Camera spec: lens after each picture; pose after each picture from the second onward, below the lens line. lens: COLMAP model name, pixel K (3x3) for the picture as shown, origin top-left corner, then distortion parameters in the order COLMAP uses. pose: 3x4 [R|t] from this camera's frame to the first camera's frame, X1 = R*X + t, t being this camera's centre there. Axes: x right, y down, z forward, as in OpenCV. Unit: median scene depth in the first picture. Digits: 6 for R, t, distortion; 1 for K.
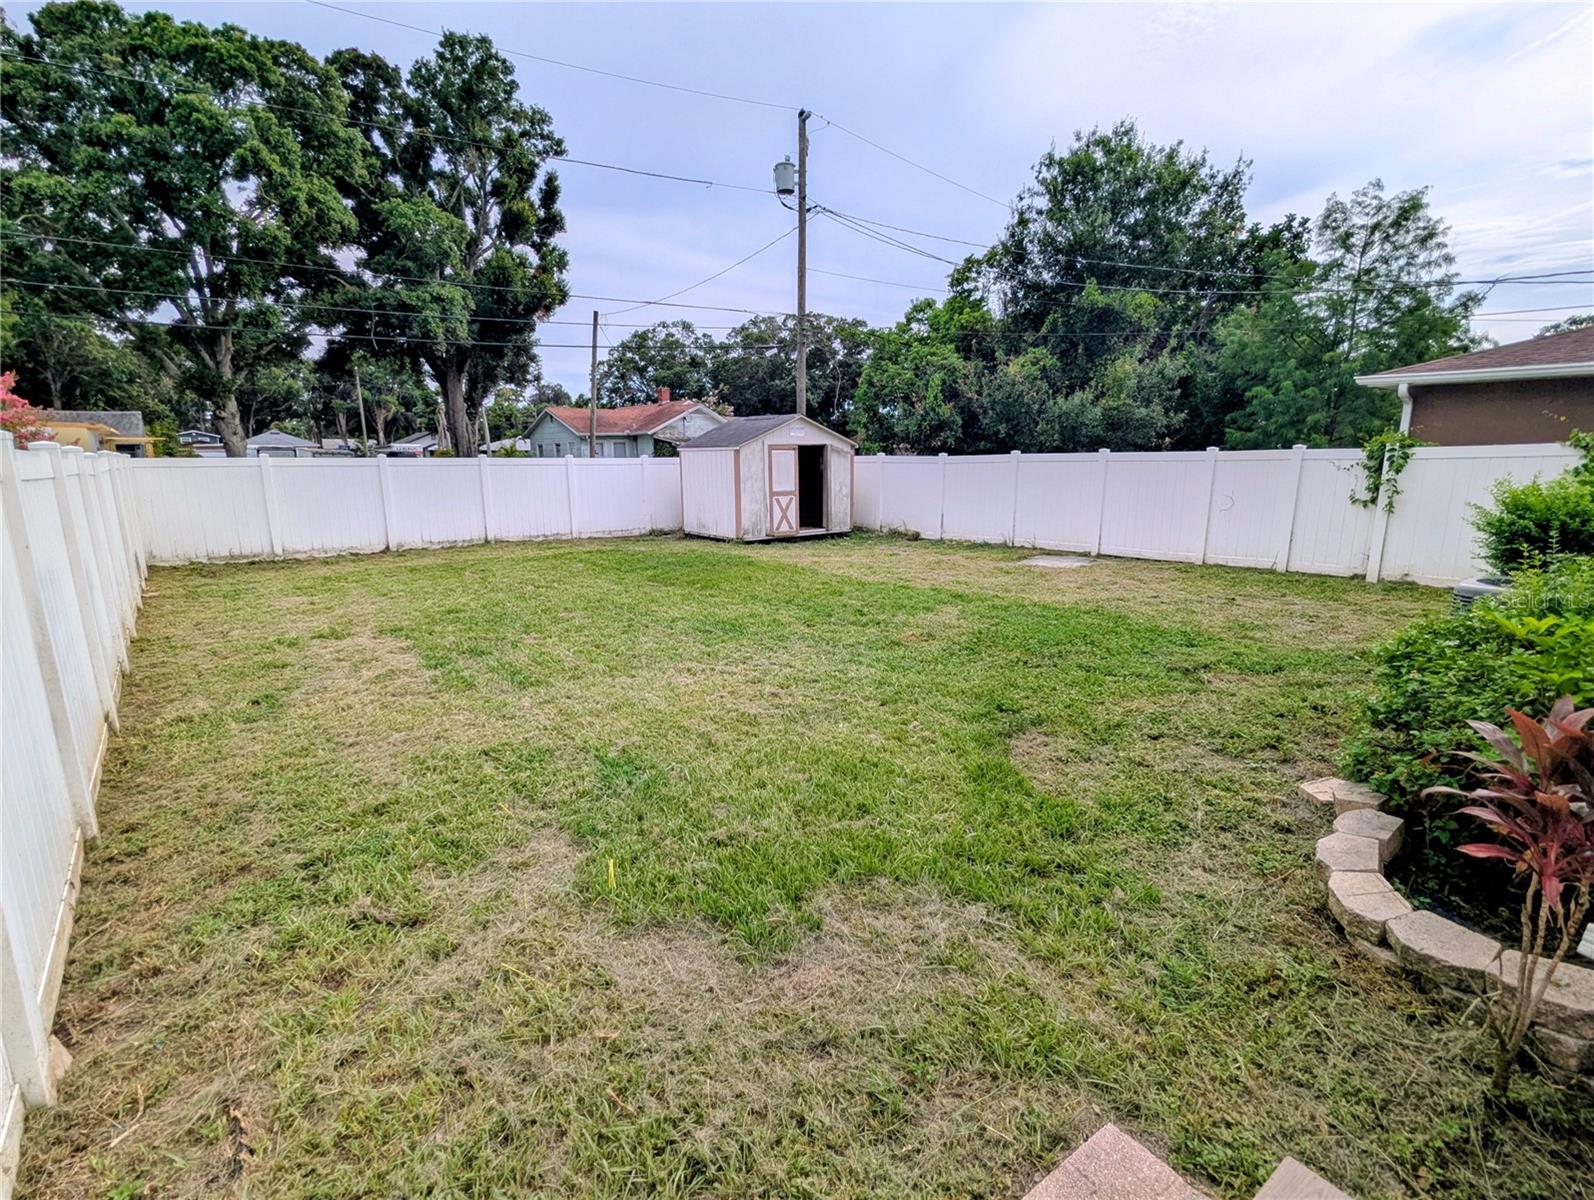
lens RADIAL K [[748.4, 0, 795.5], [0, 748.4, 607.0], [0, 0, 1]] dist [-0.001254, 0.001365]
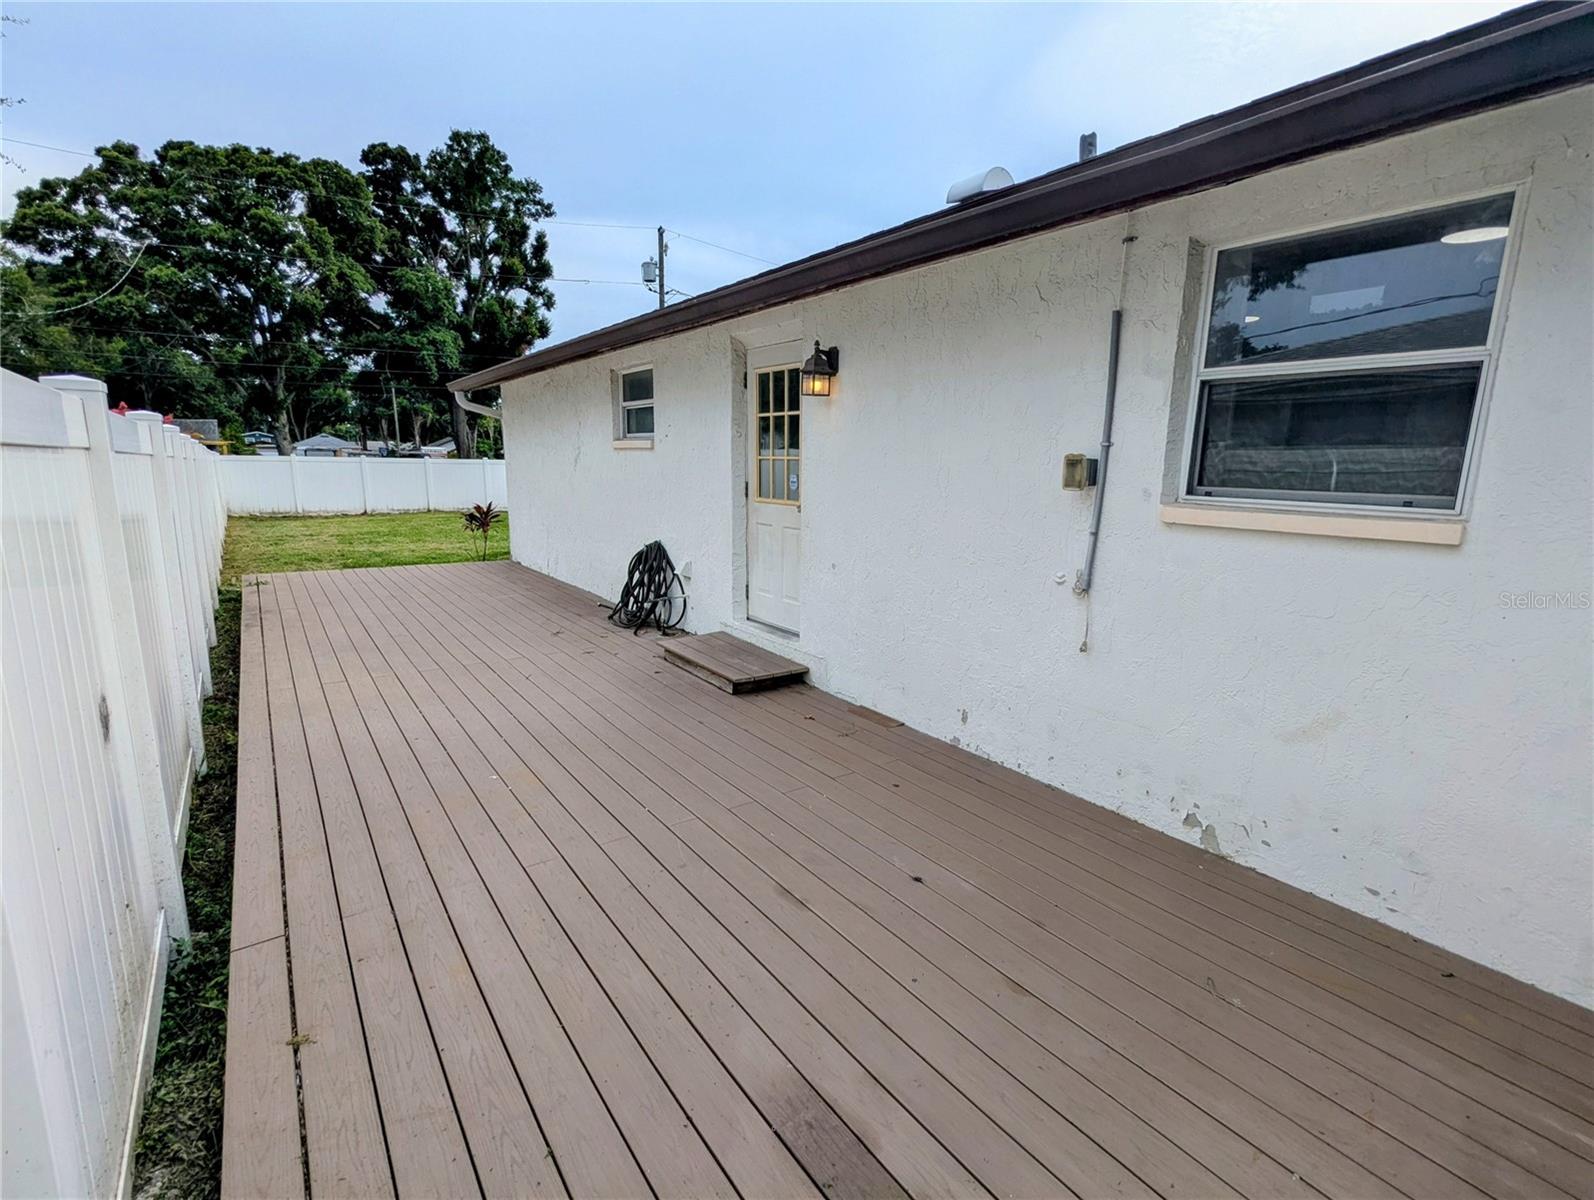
lens RADIAL K [[751.8, 0, 803.0], [0, 751.8, 607.6], [0, 0, 1]] dist [0.003759, 0.000975]
pose [[0.998592, 0.024650, -0.046981, 0.211848], [-0.025106, 0.999643, -0.009147, 0.052096], [0.046739, 0.010314, 0.998854, -0.258733]]
